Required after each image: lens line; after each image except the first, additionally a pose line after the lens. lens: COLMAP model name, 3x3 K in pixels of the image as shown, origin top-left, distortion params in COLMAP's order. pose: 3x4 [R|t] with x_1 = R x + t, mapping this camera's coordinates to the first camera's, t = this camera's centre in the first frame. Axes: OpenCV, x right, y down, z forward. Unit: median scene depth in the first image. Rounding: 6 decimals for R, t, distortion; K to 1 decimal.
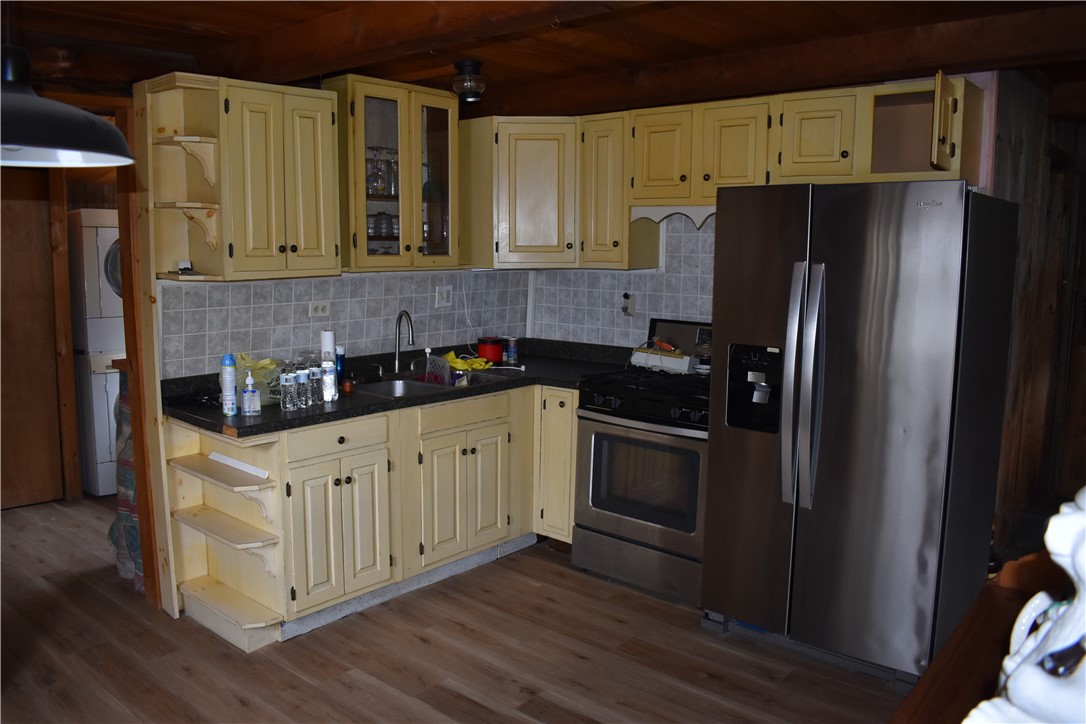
lens RADIAL K [[879.8, 0, 543.0], [0, 879.8, 362.0], [0, 0, 1]] dist [-0.003901, -0.102096]
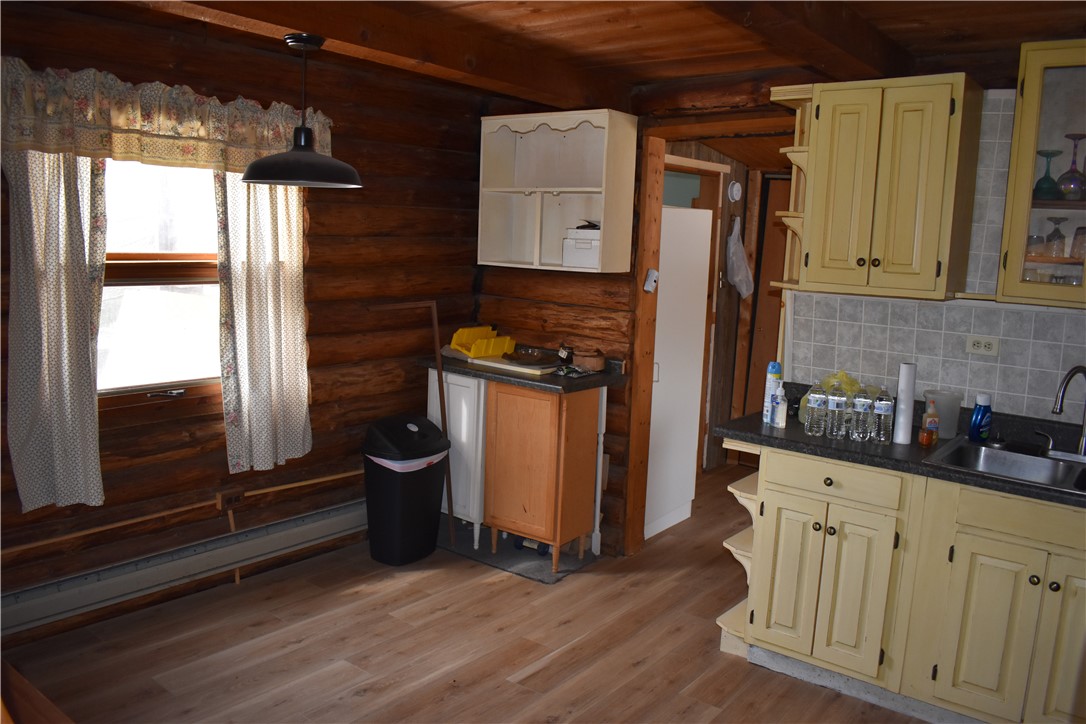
lens RADIAL K [[879.8, 0, 543.0], [0, 879.8, 362.0], [0, 0, 1]] dist [-0.003901, -0.102096]
pose [[0.047691, 0.141426, -0.988799, 0.558825], [-0.184557, 0.974129, 0.130426, -0.081503], [0.981664, 0.176269, 0.072558, 0.599945]]
